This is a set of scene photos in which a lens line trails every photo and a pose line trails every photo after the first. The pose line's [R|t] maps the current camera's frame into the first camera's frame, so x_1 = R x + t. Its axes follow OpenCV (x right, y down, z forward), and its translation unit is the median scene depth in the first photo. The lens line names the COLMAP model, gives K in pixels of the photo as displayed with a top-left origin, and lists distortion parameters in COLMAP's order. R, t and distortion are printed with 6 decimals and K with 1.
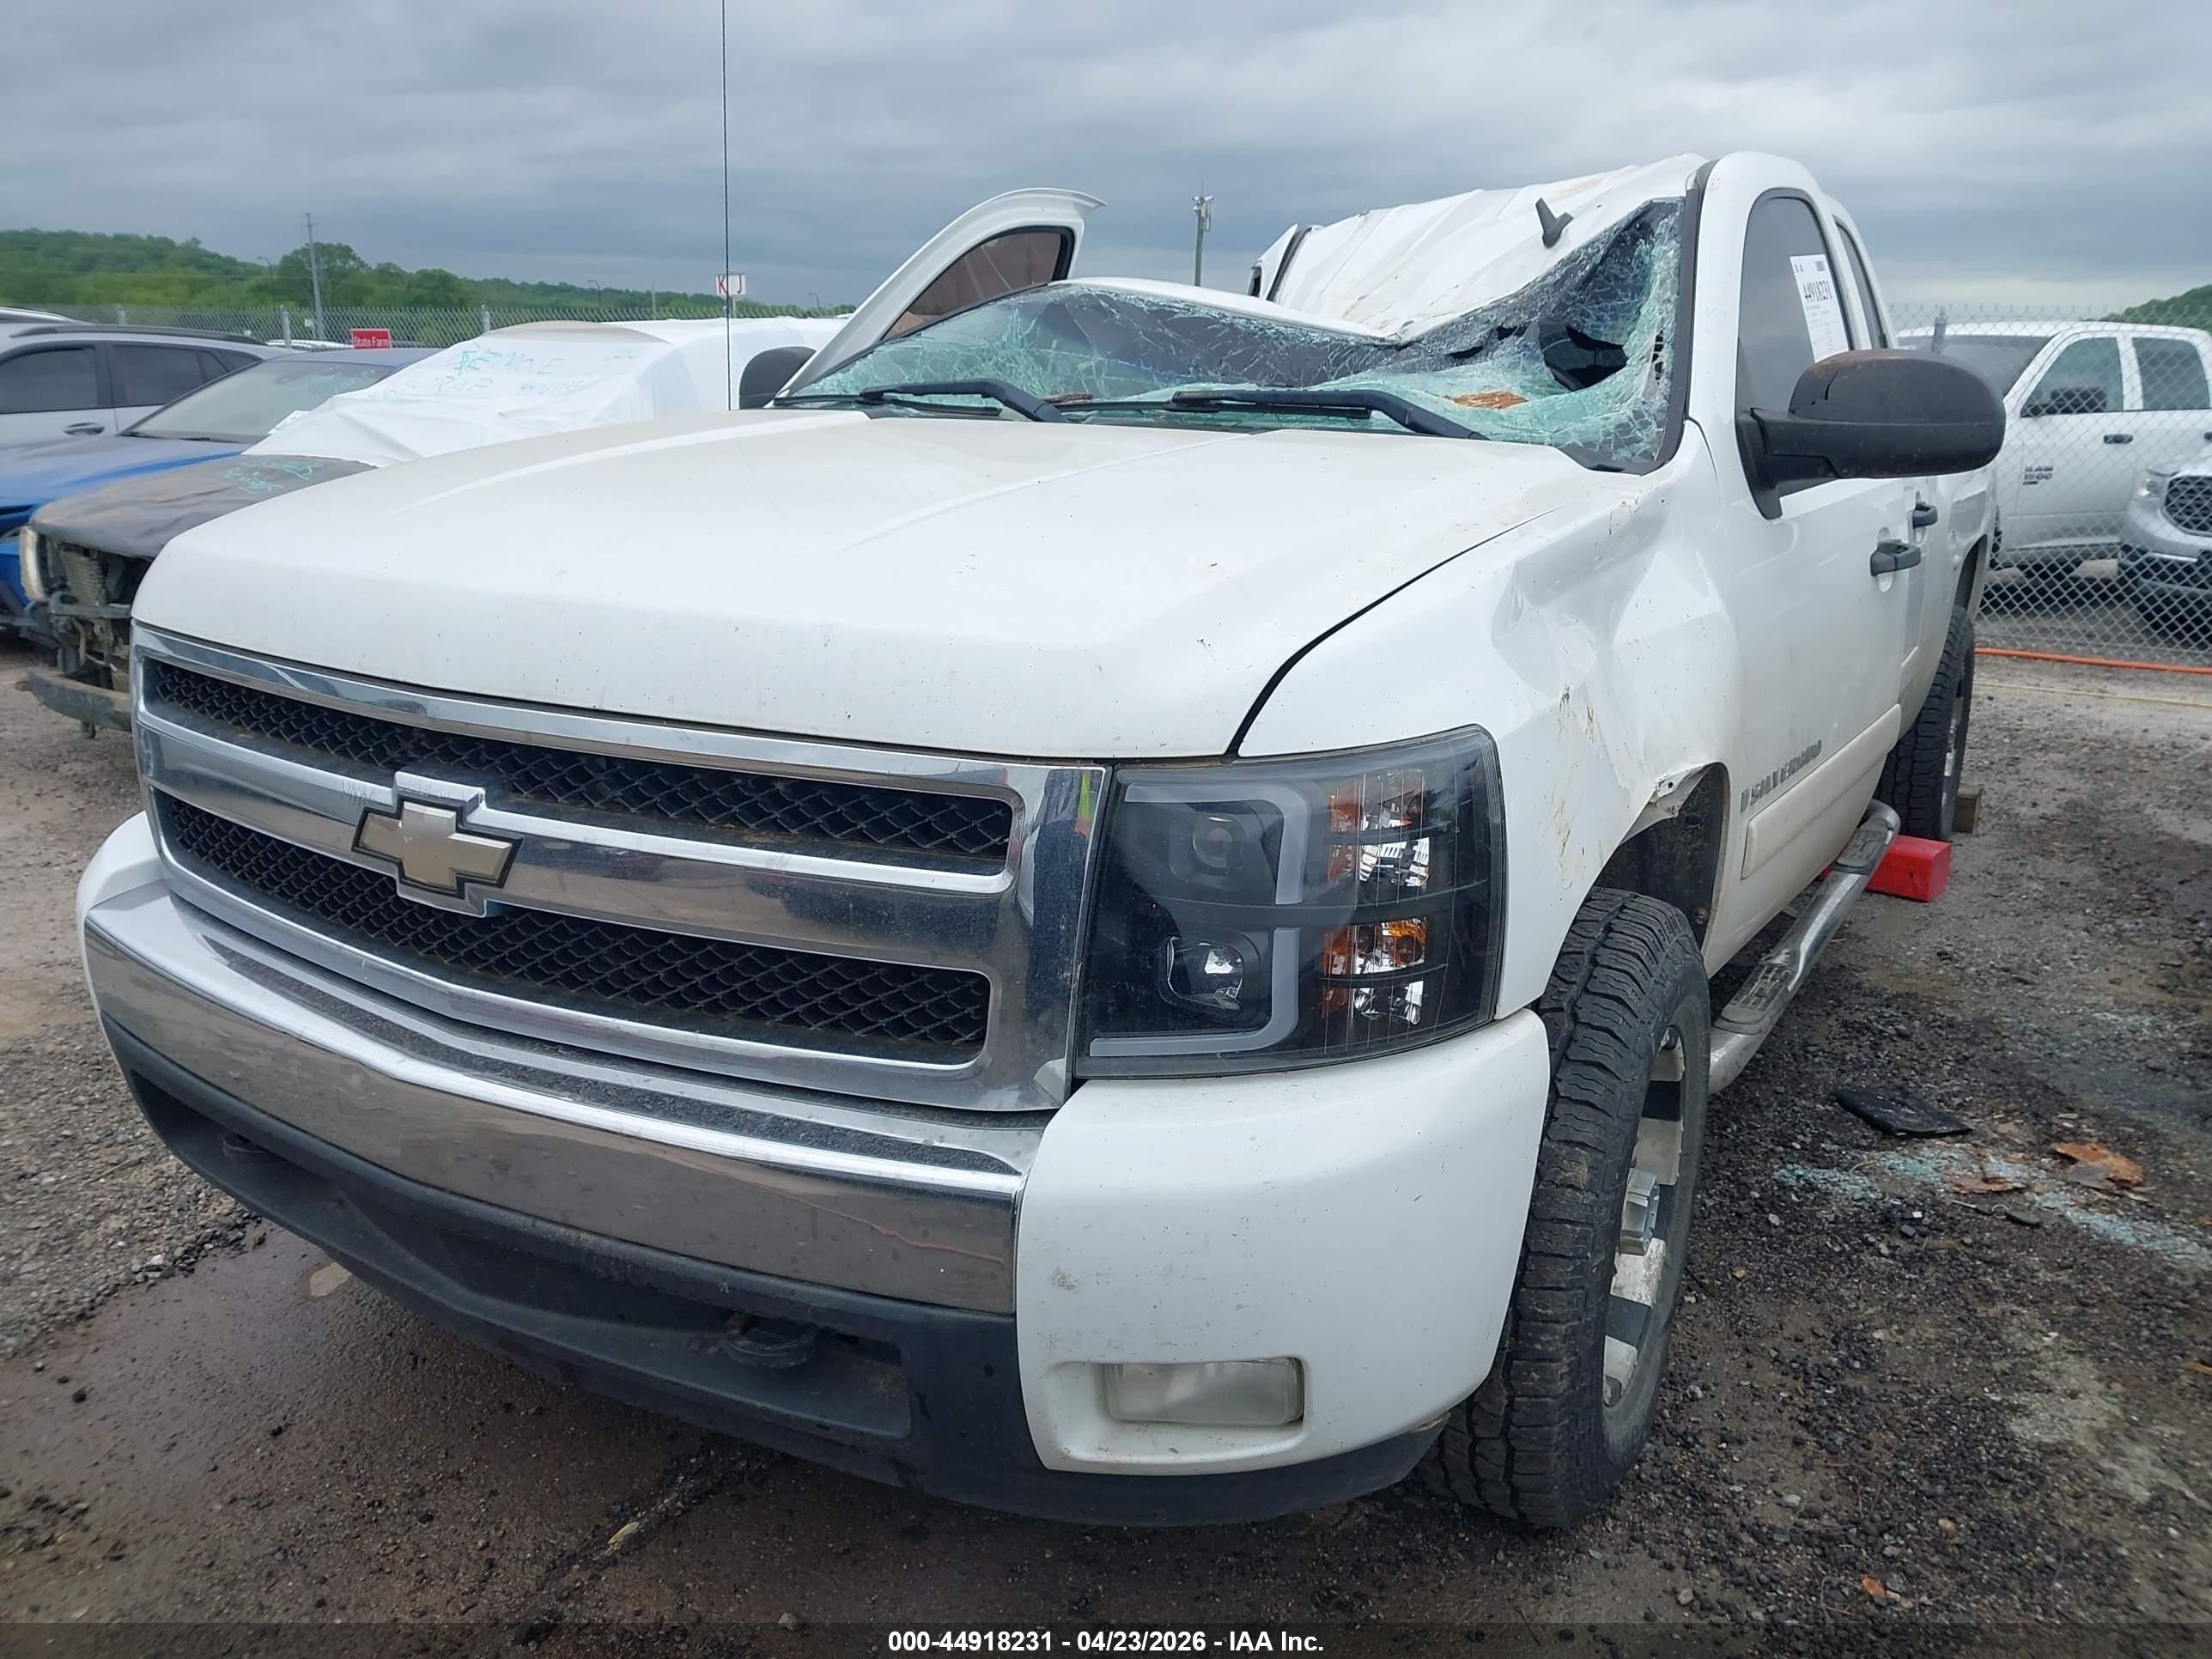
lens RADIAL K [[1695.1, 0, 1081.2], [0, 1695.1, 819.6], [0, 0, 1]] dist [0.004628, 0.001298]
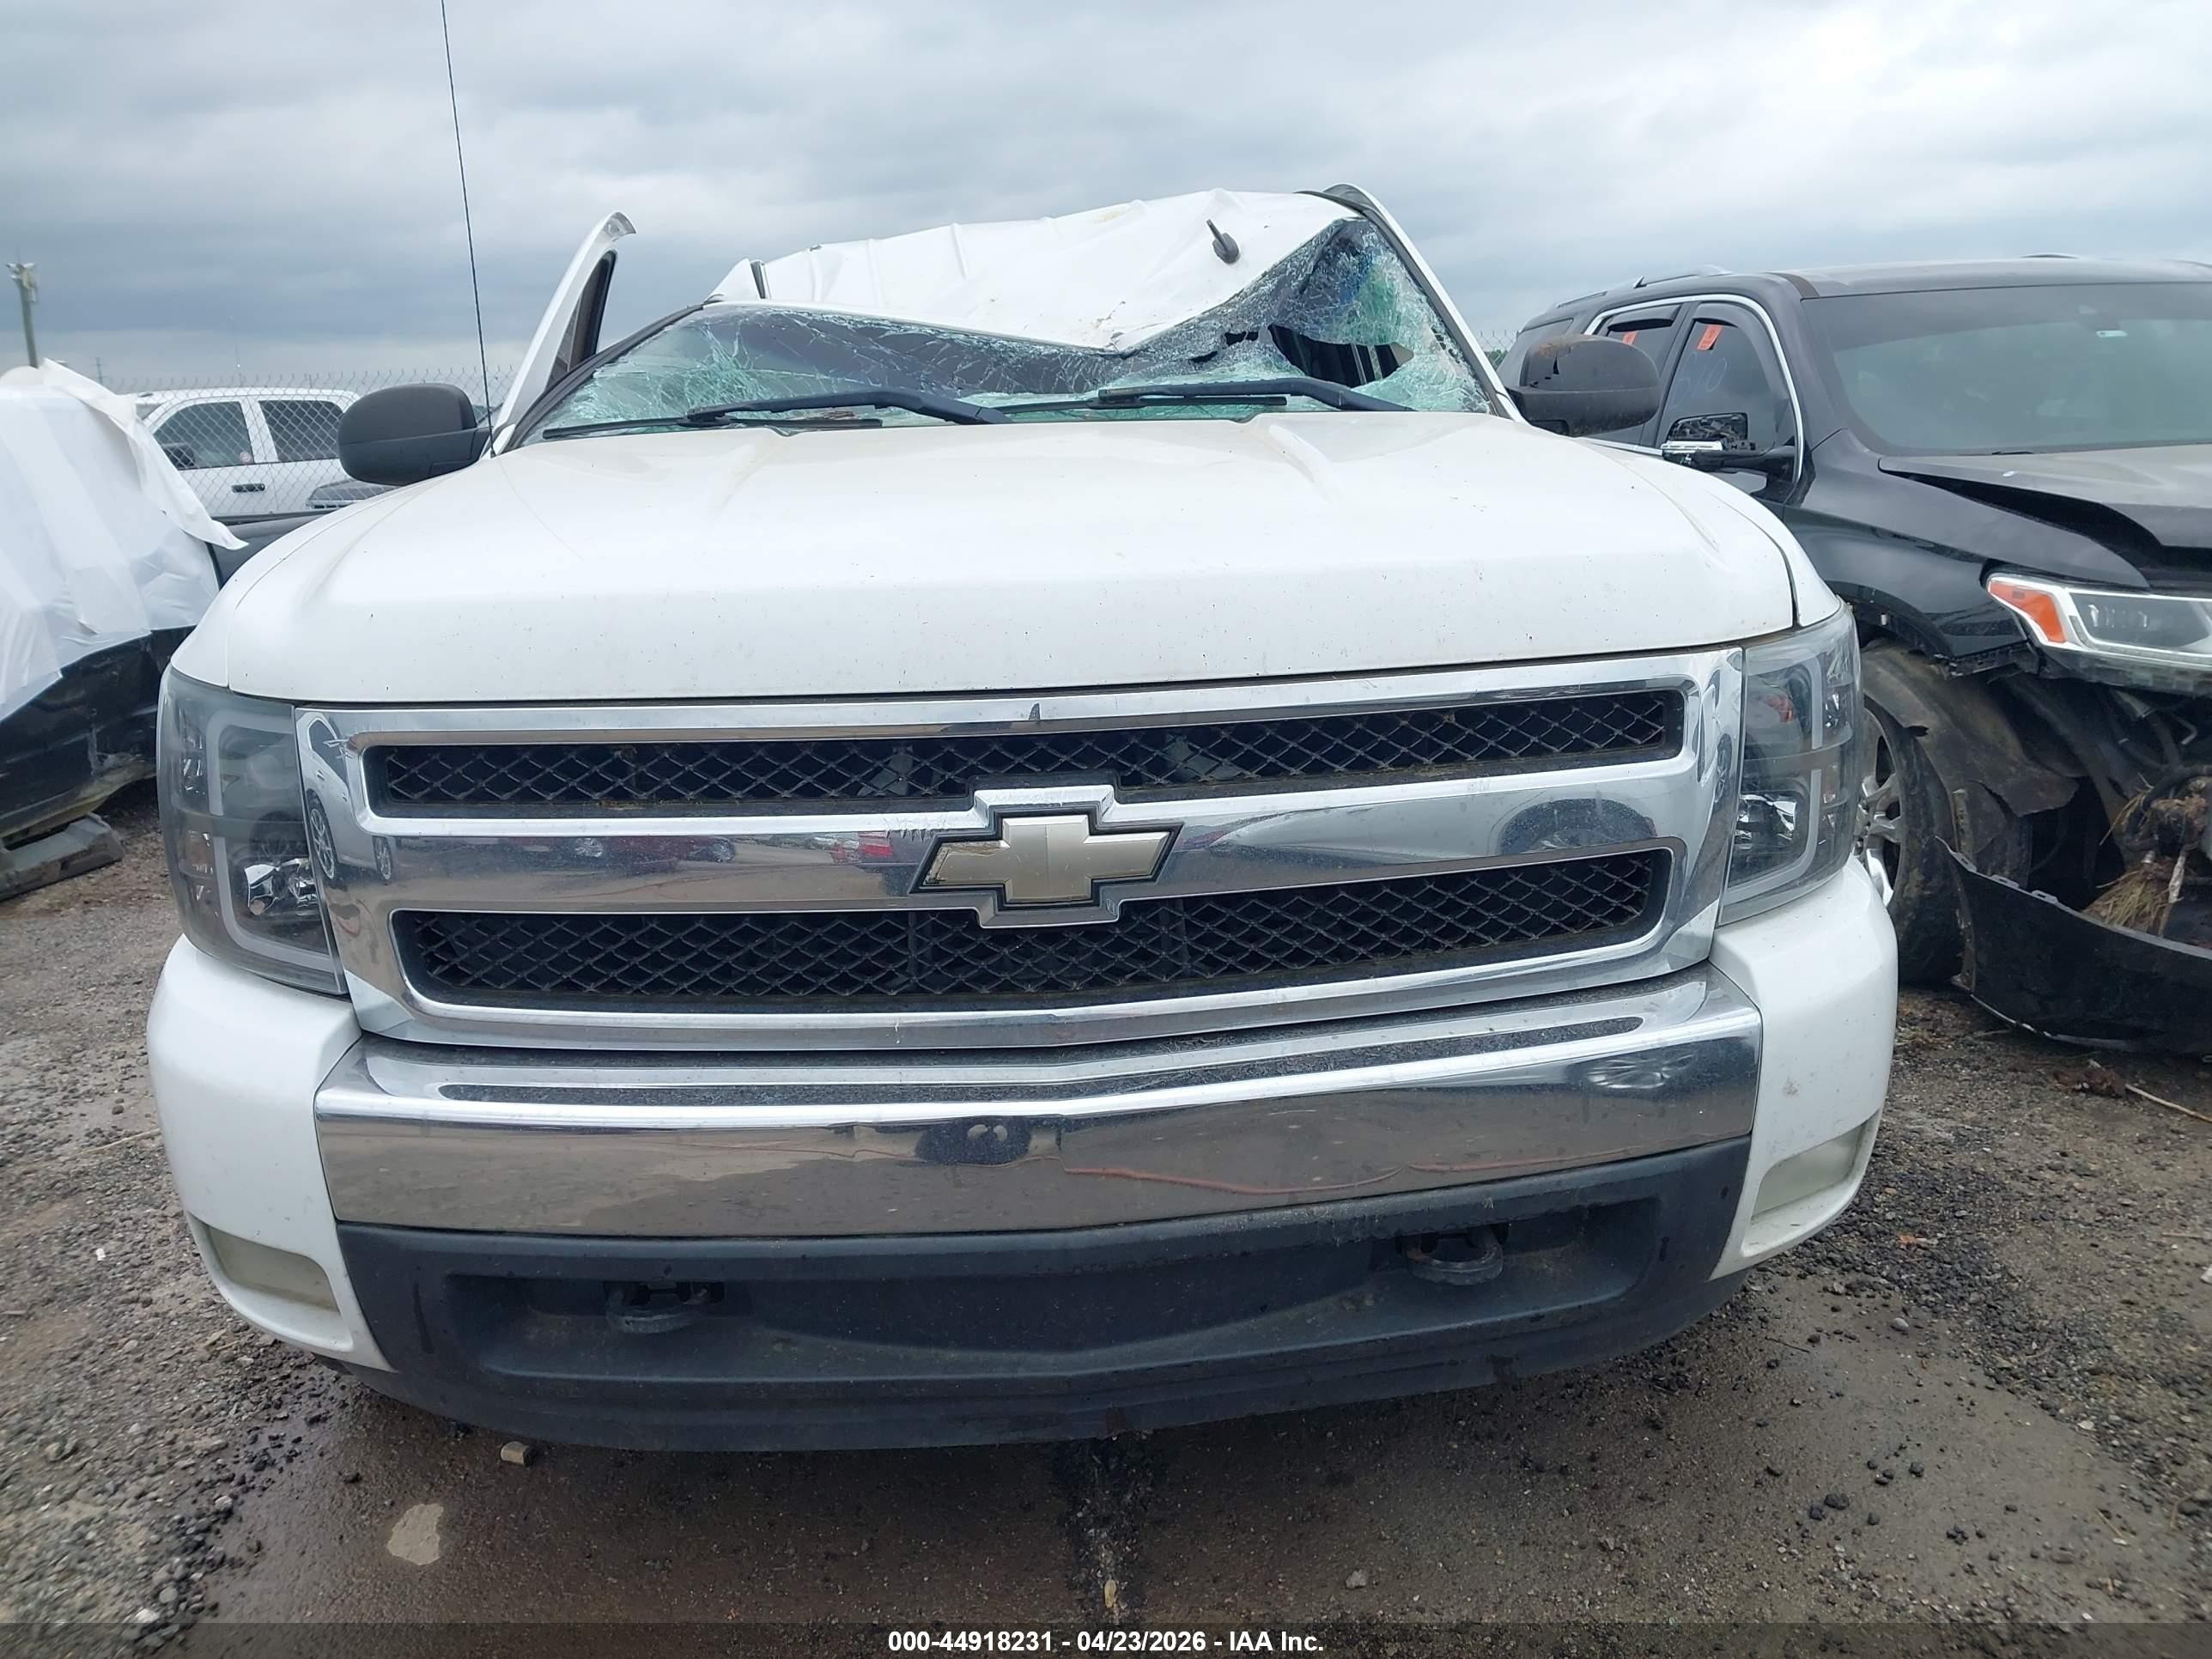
lens RADIAL K [[1702.6, 0, 1106.2], [0, 1702.6, 833.0], [0, 0, 1]] dist [0.031315, -0.042352]
pose [[0.825471, -0.173214, 0.537210, -0.558209], [0.190442, 0.981410, 0.023808, -0.009691], [-0.531347, 0.082655, 0.843113, 0.139292]]
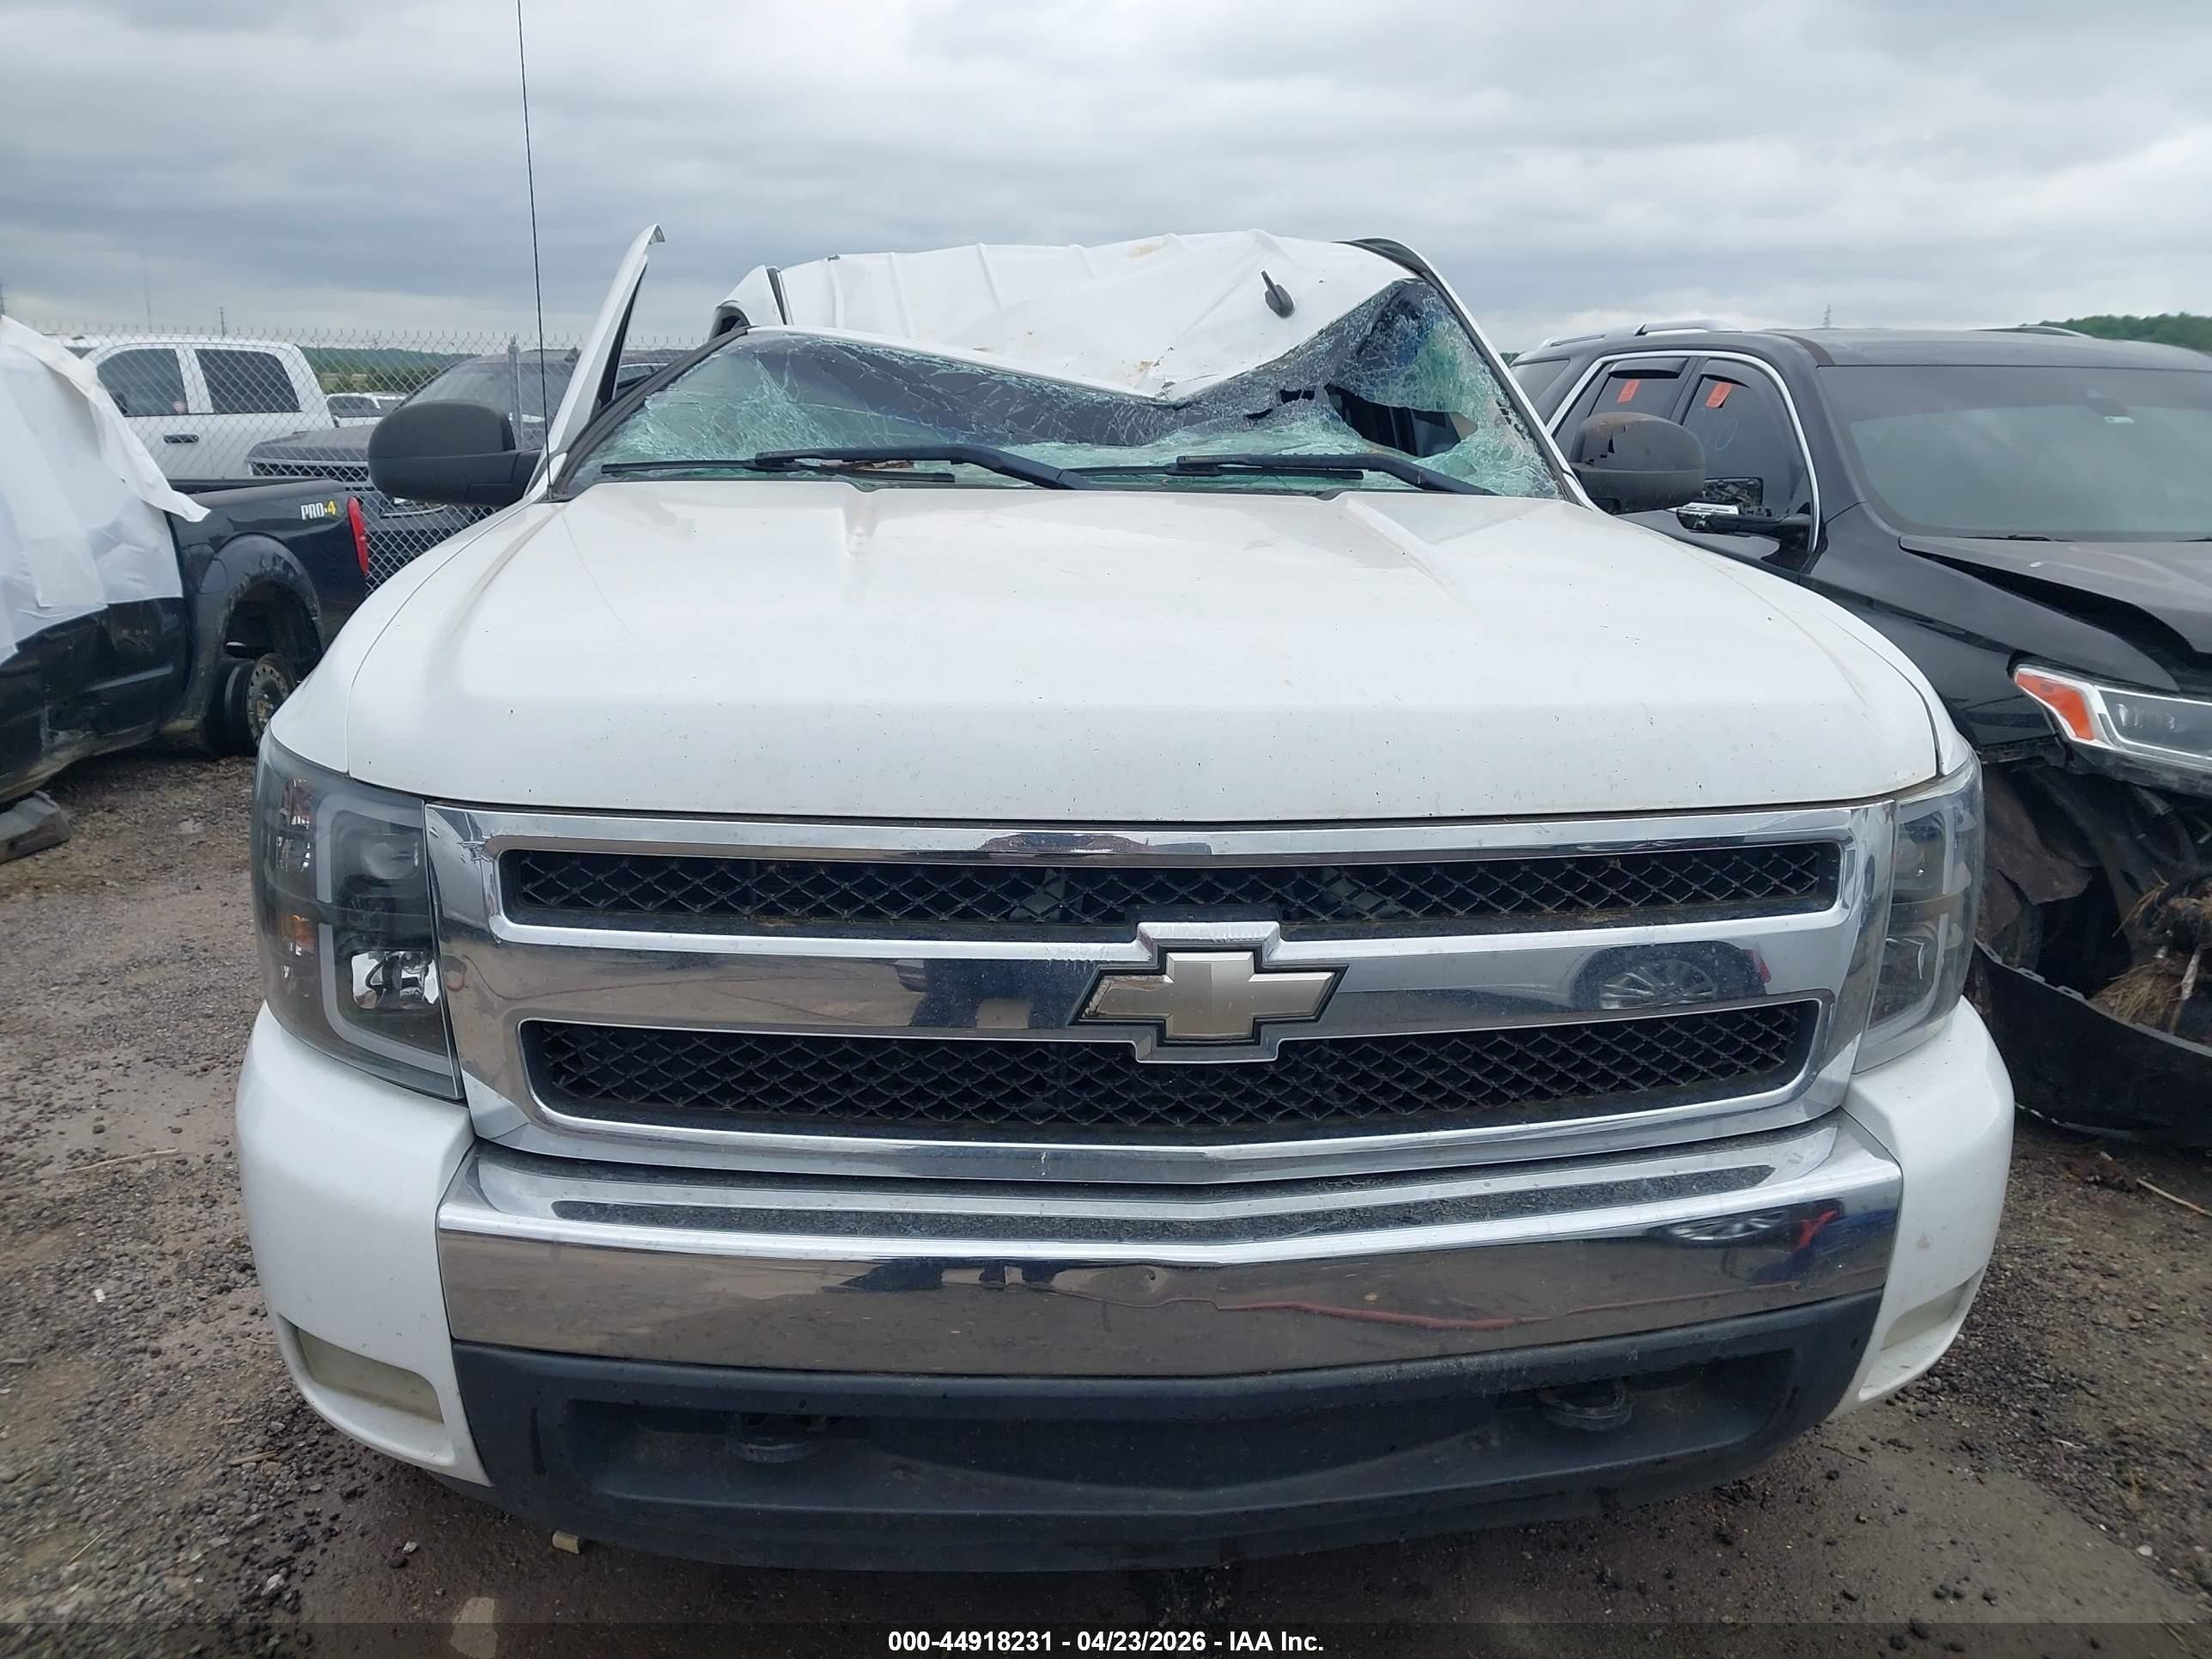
lens RADIAL K [[1702.7, 0, 1106.0], [0, 1702.7, 829.5], [0, 0, 1]] dist [0.036020, -0.048647]
pose [[0.806547, -0.143849, 0.573402, -0.613539], [0.148938, 0.988101, 0.038387, -0.075893], [-0.572101, 0.054440, 0.818374, 0.193447]]
